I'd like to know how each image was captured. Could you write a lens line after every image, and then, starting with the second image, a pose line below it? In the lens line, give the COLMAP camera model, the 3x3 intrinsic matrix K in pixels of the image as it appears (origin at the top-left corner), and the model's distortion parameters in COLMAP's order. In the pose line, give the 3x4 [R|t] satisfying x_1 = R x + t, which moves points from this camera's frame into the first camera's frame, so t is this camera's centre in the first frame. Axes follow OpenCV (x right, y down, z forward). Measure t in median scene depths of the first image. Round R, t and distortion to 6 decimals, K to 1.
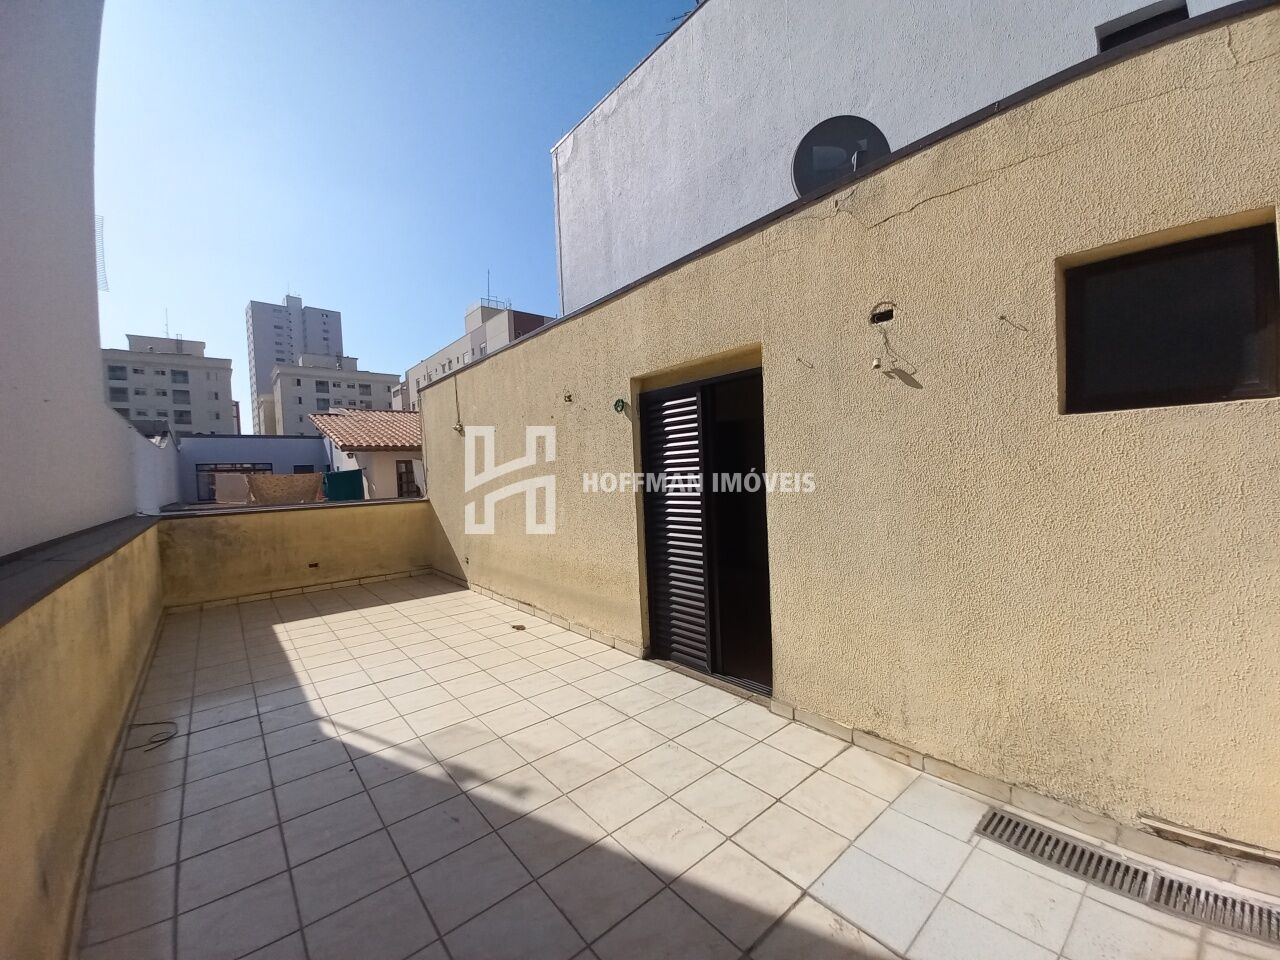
lens RADIAL K [[503.2, 0, 635.5], [0, 503.2, 489.4], [0, 0, 1]] dist [-0.003464, -0.000316]
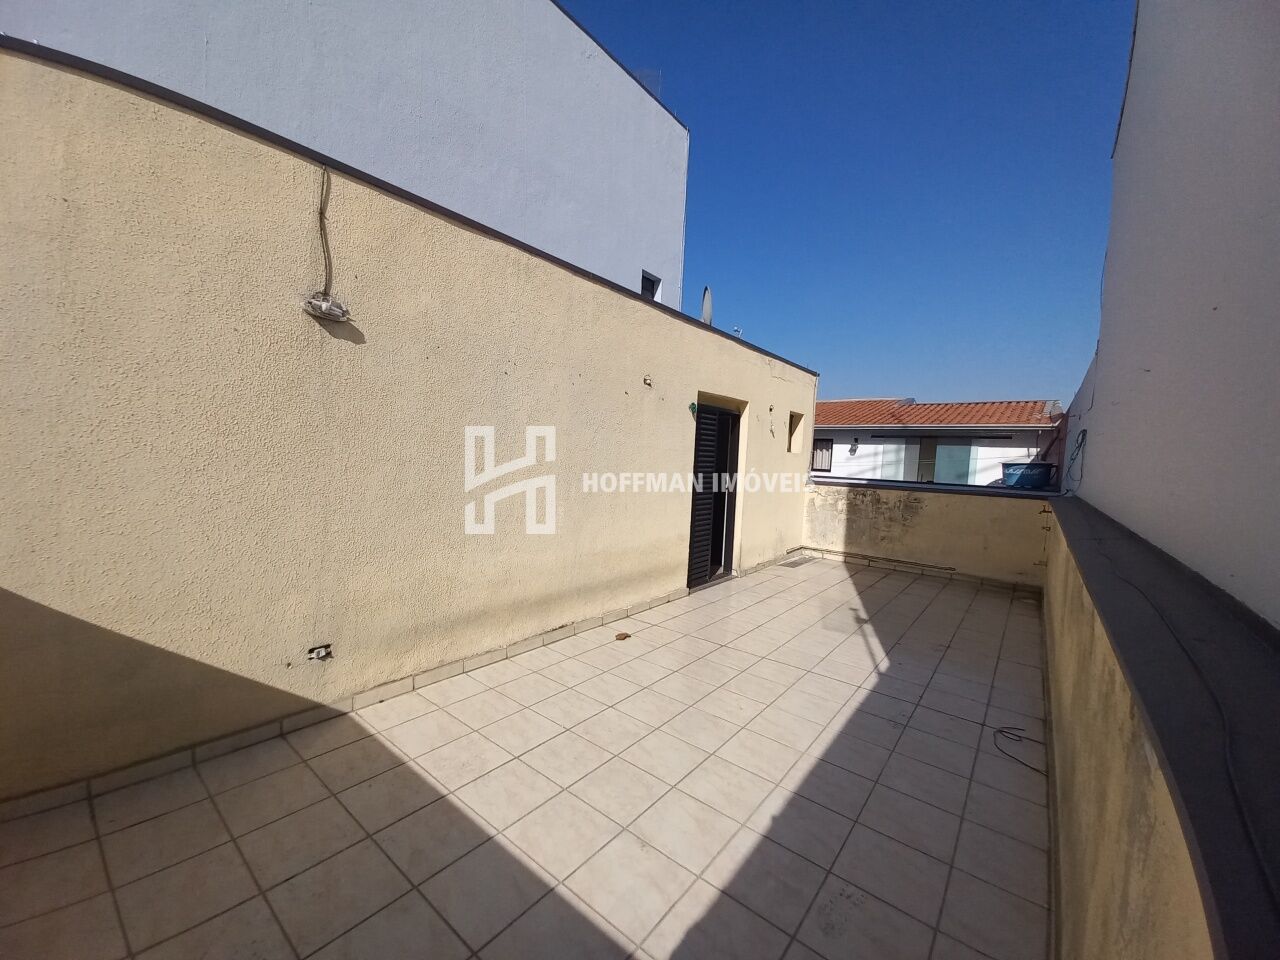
lens RADIAL K [[503.2, 0, 635.5], [0, 503.2, 489.4], [0, 0, 1]] dist [-0.003464, -0.000316]
pose [[-0.199812, -0.037873, 0.979102, -1.675078], [-0.003425, 0.999274, 0.037955, -0.005283], [-0.979828, 0.004230, -0.199796, 1.828965]]
